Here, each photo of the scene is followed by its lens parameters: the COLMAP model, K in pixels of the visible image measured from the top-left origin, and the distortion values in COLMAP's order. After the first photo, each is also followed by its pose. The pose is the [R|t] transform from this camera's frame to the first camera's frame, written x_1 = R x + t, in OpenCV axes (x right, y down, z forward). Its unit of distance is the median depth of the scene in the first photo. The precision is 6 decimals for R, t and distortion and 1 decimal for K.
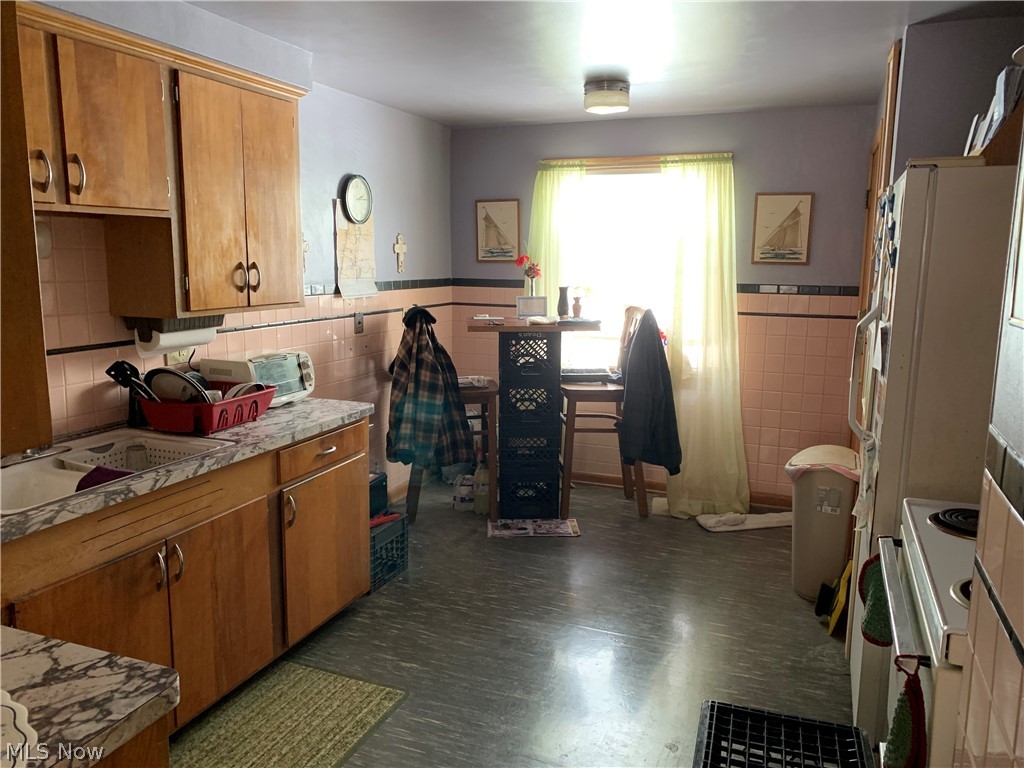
lens RADIAL K [[779.2, 0, 512.2], [0, 779.2, 384.3], [0, 0, 1]] dist [0.044930, -0.047352]
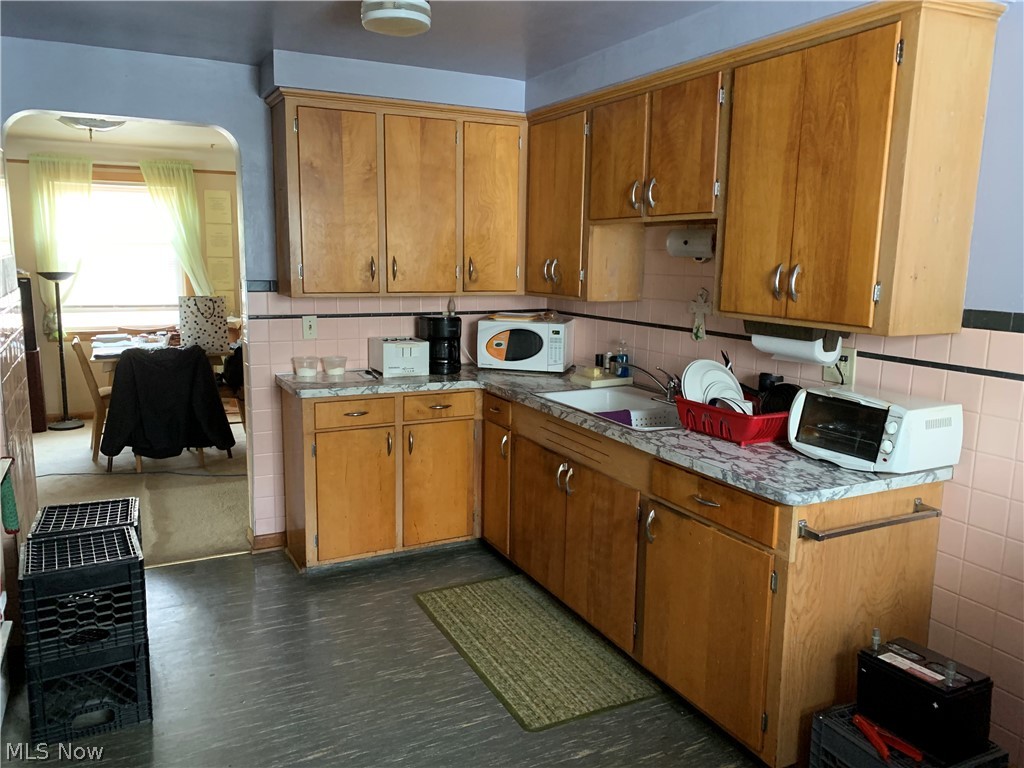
lens RADIAL K [[779.2, 0, 512.5], [0, 779.2, 381.1], [0, 0, 1]] dist [0.044930, -0.047352]
pose [[-0.671061, 0.097627, -0.734947, 0.534645], [-0.143809, 0.955326, 0.258209, -0.237690], [0.727322, 0.278966, -0.627042, 1.519547]]
